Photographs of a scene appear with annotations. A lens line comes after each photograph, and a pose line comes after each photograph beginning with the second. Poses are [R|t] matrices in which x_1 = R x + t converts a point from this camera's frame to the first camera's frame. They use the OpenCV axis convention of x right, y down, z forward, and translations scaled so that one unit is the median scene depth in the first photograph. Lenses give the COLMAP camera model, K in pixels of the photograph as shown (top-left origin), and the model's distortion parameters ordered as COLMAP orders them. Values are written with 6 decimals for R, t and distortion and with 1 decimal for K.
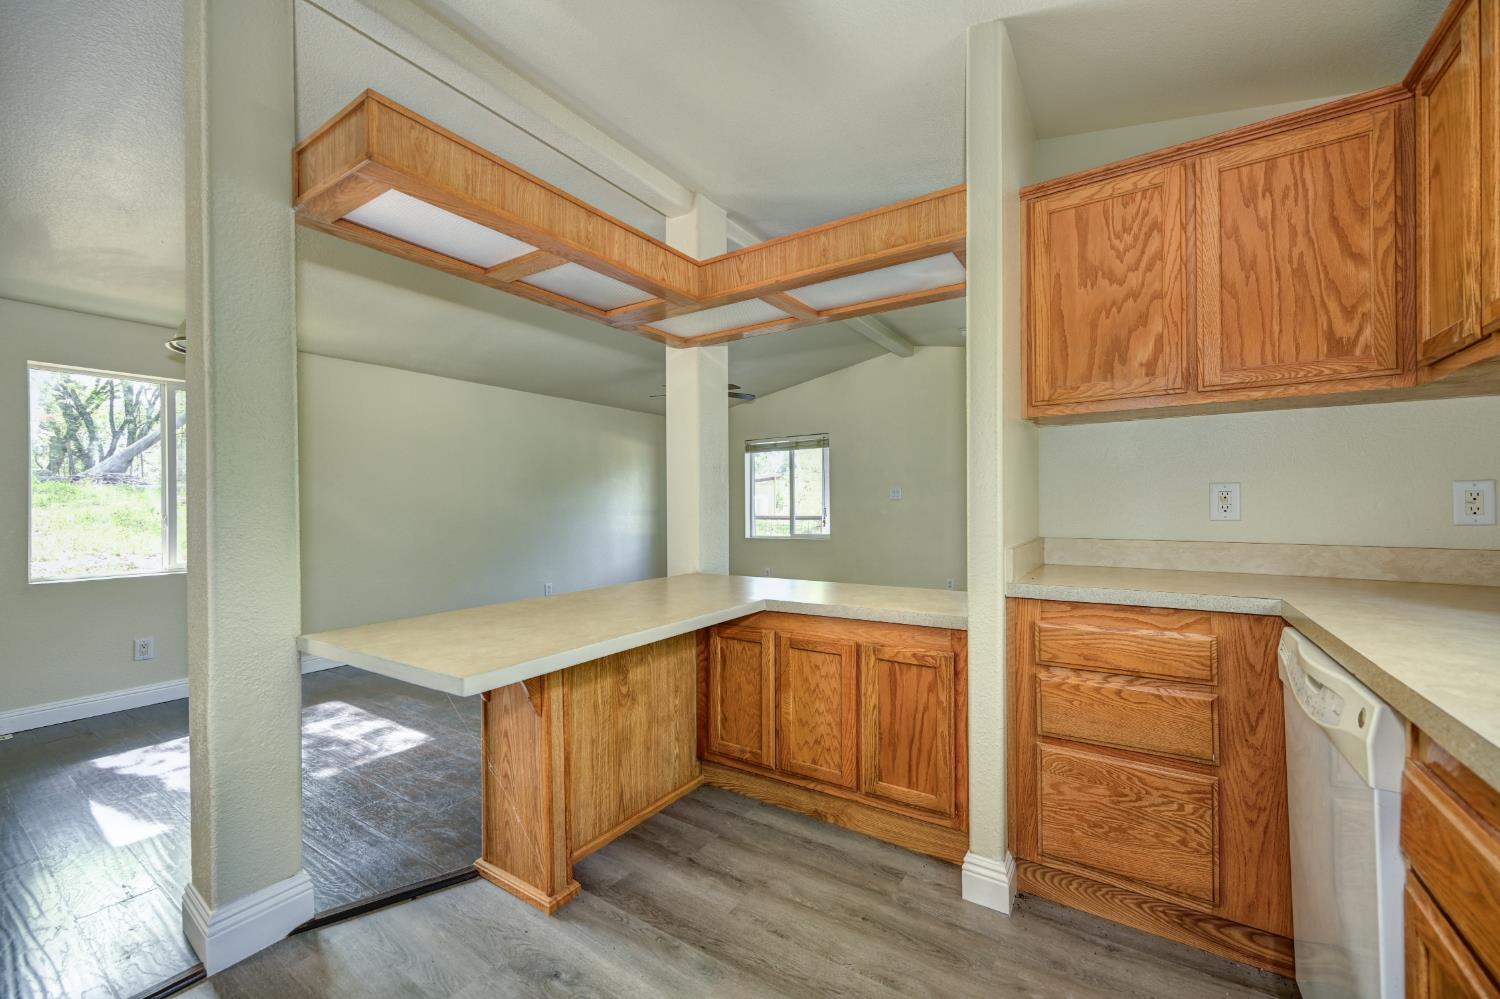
lens RADIAL K [[590.6, 0, 756.0], [0, 590.6, 505.6], [0, 0, 1]] dist [-0.000821, -0.000101]
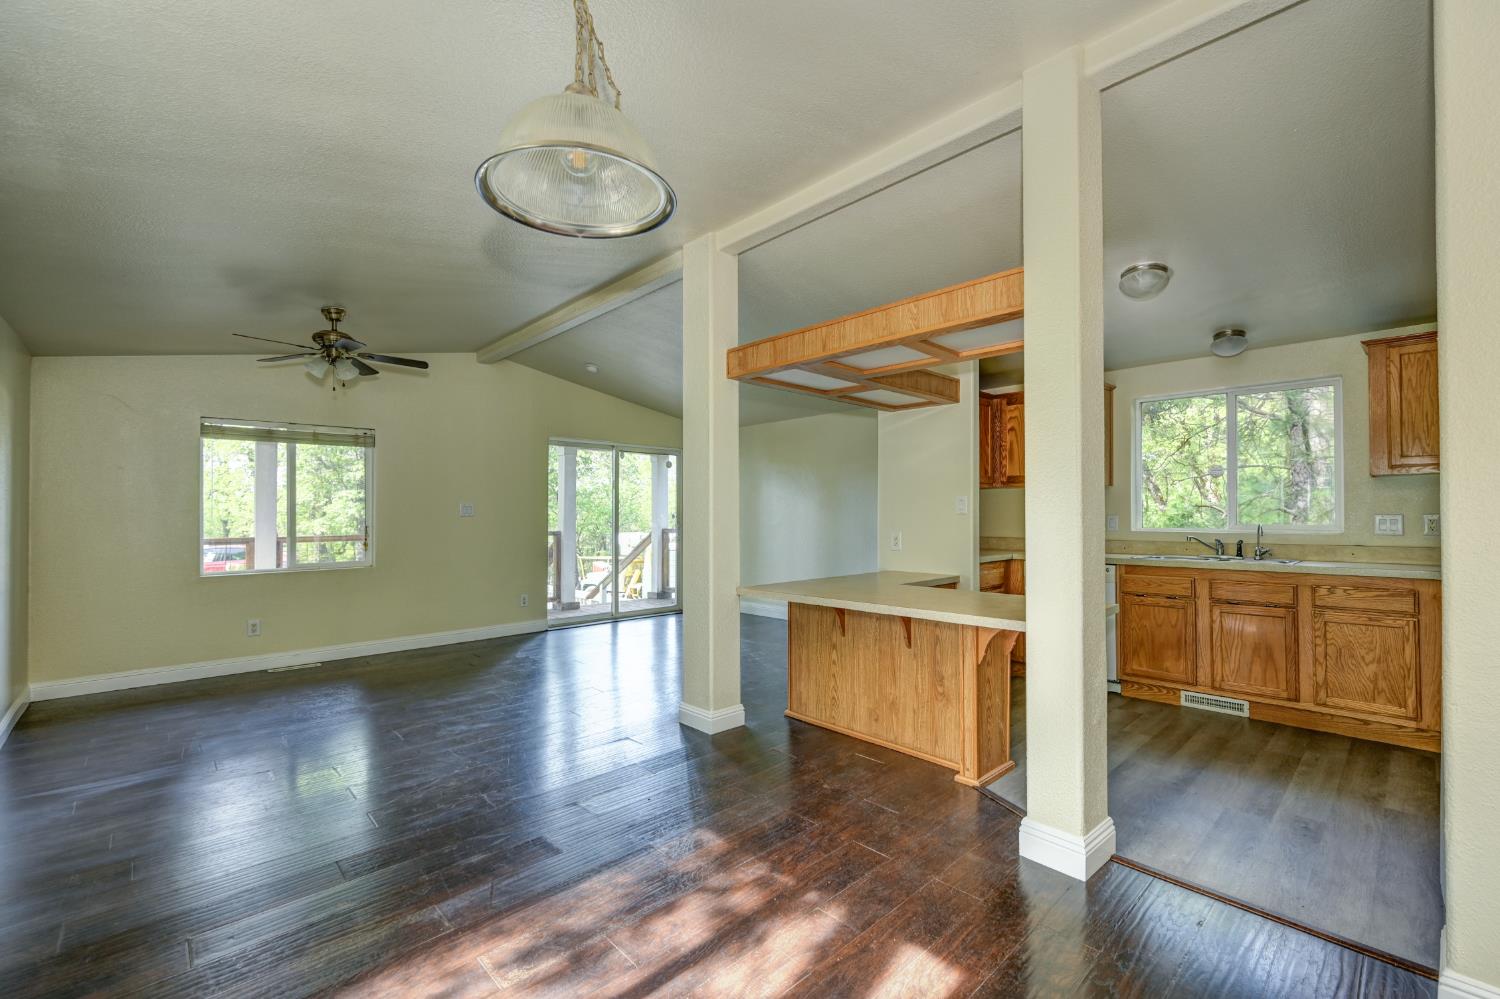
lens RADIAL K [[641.0, 0, 757.9], [0, 641.0, 505.0], [0, 0, 1]] dist [0.001365, -0.000025]
pose [[0.224995, 0.019662, 0.974161, -2.195646], [-0.000464, 0.999798, -0.020073, -0.026280], [-0.974360, 0.004065, 0.224959, 1.224163]]
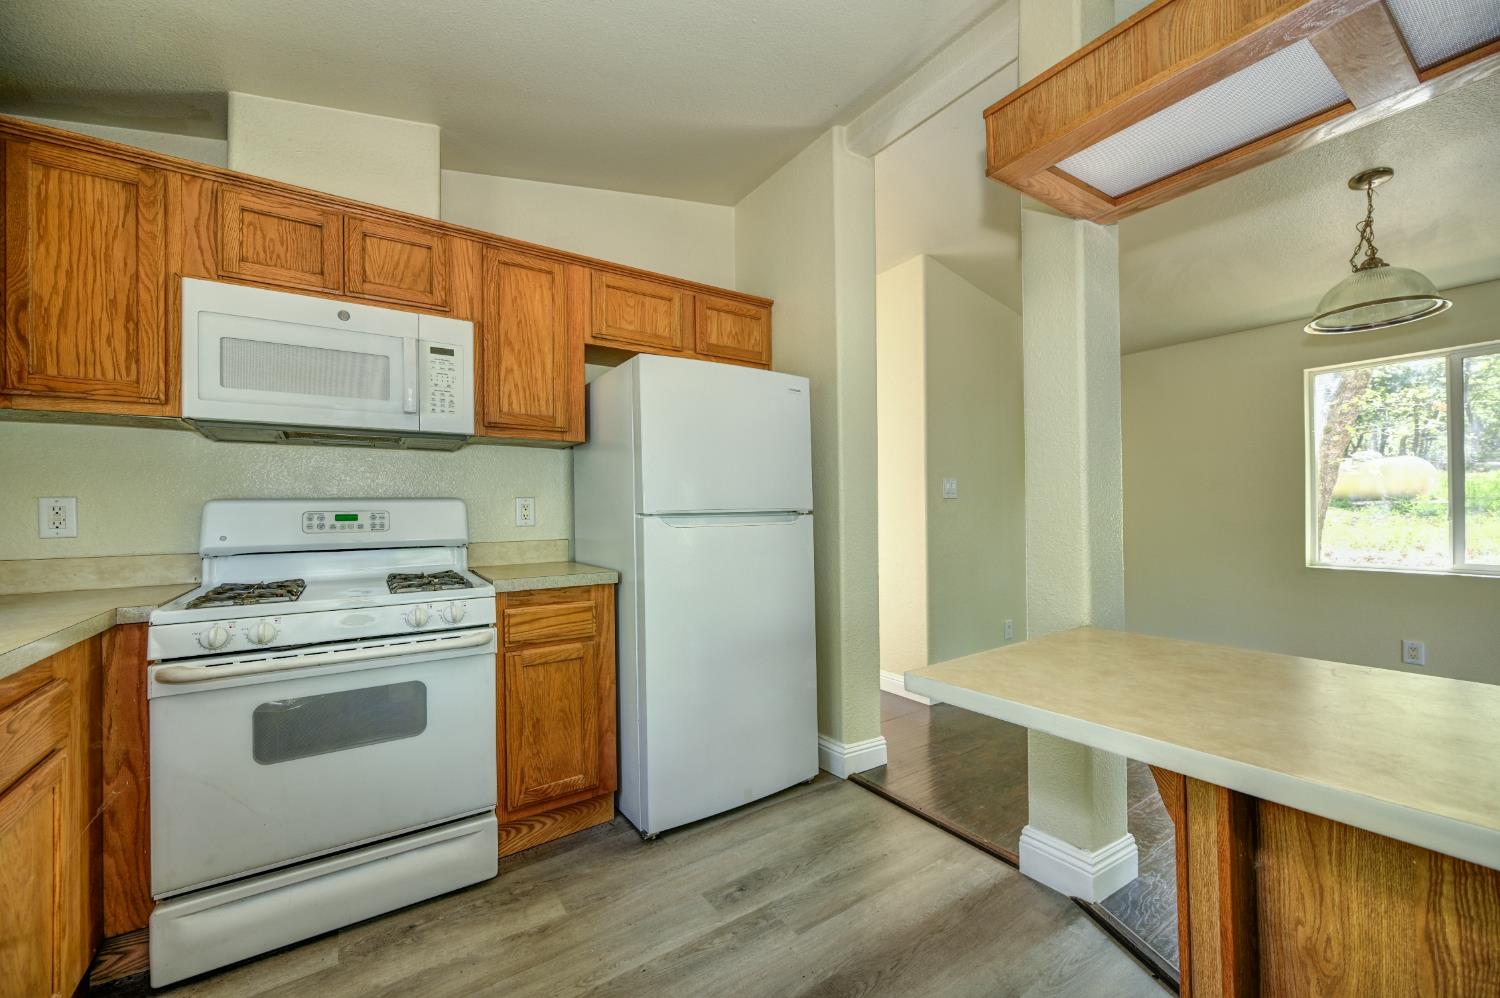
lens RADIAL K [[587.9, 0, 754.1], [0, 587.9, 507.3], [0, 0, 1]] dist [-0.002128, -0.000262]
pose [[-0.372773, 0.006594, -0.927899, 0.377739], [0.016459, 0.999864, 0.000493, 0.000220], [0.927776, -0.015089, -0.372831, 0.779963]]
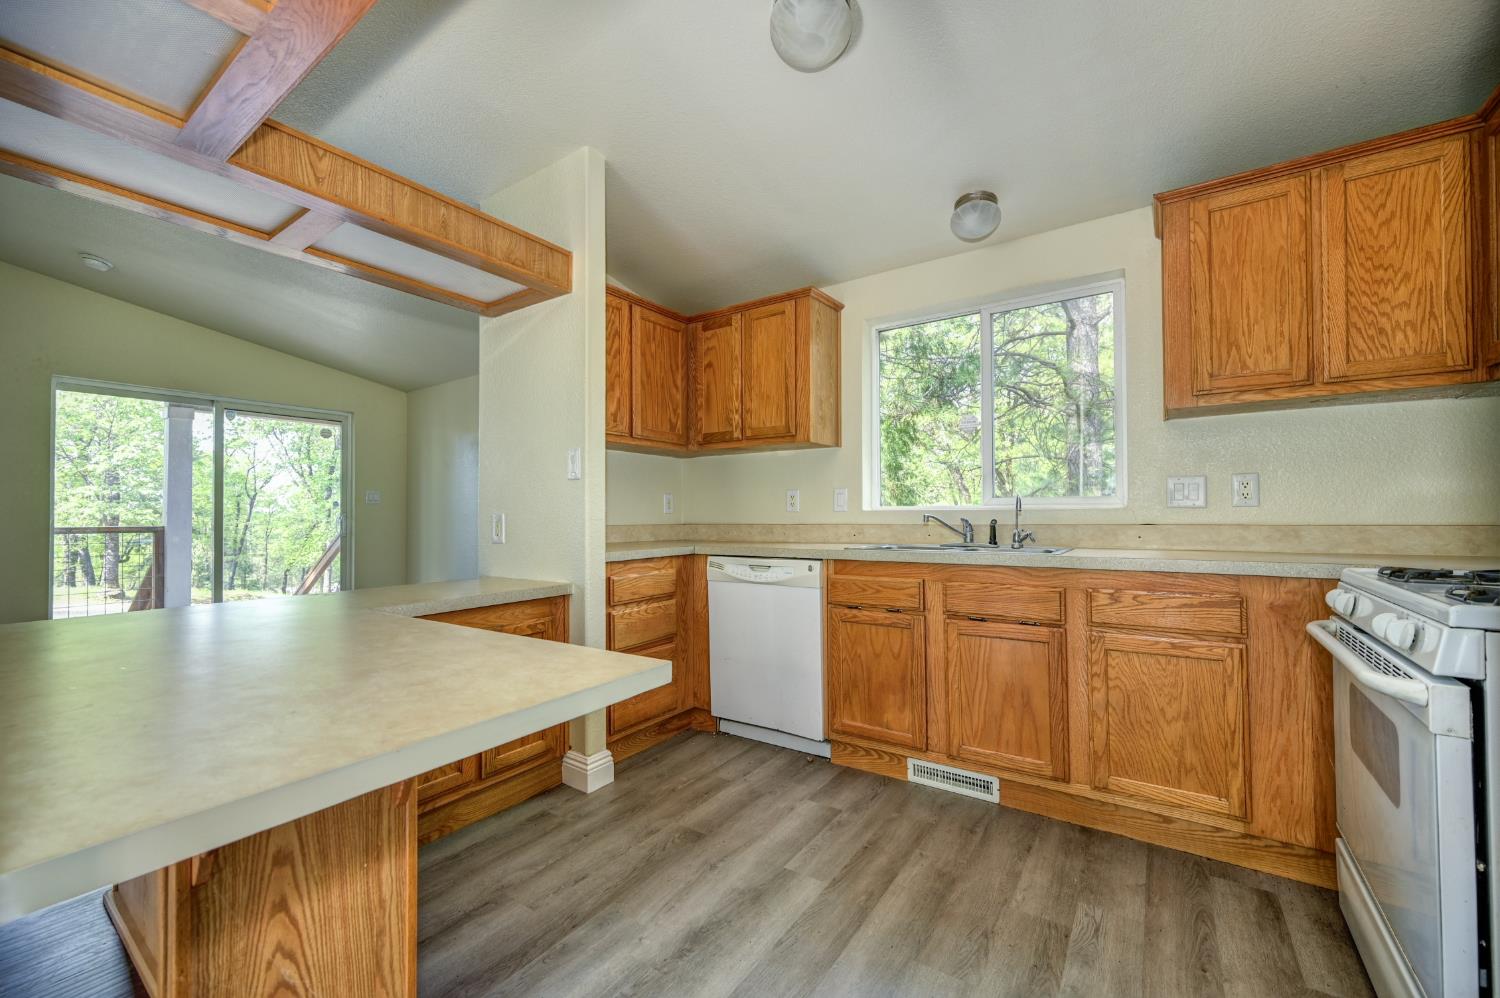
lens RADIAL K [[597.8, 0, 752.3], [0, 597.8, 504.2], [0, 0, 1]] dist [0.001195, 0.000145]
pose [[0.022420, 0.023307, 0.999477, -0.974409], [0.005807, 0.999708, -0.023442, 0.048491], [-0.999732, 0.006329, 0.022278, 0.584184]]
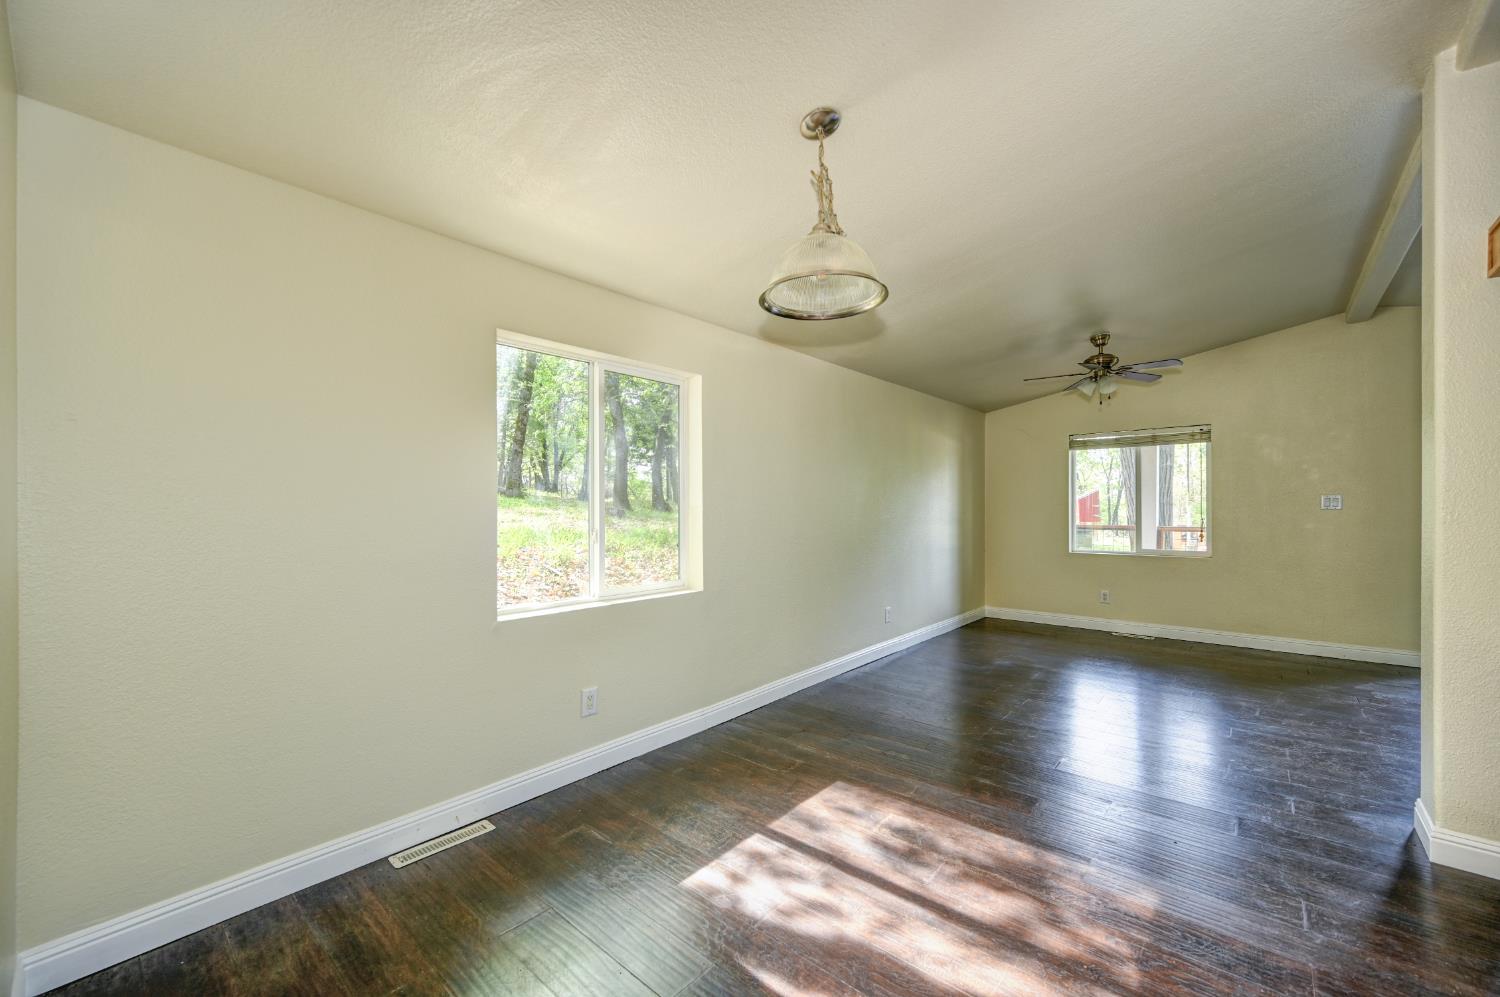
lens RADIAL K [[590.6, 0, 756.0], [0, 590.6, 504.6], [0, 0, 1]] dist [-0.000821, -0.000101]
pose [[0.991342, 0.007610, -0.131084, -1.431544], [-0.007616, 0.999971, 0.000452, -0.039396], [0.131083, 0.000551, 0.991371, 0.505952]]
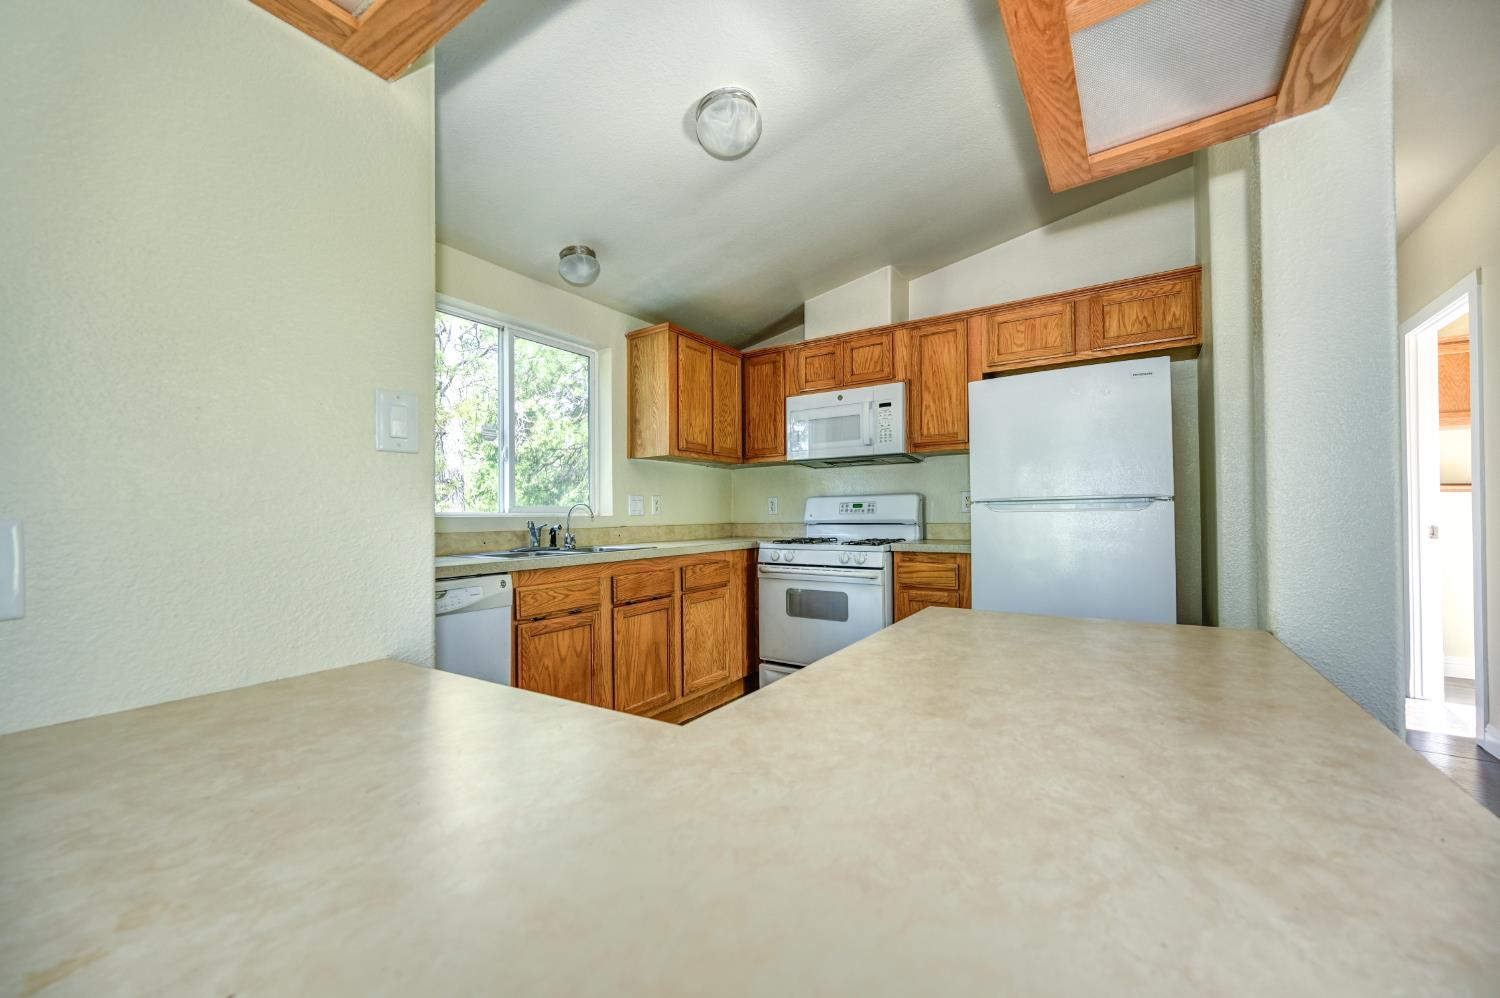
lens RADIAL K [[587.9, 0, 754.1], [0, 587.9, 507.3], [0, 0, 1]] dist [-0.002128, -0.000262]
pose [[-0.999867, 0.016229, -0.001440, -0.034533], [0.016248, 0.999758, -0.014811, 0.038957], [0.001199, -0.014833, -0.999889, 1.696570]]
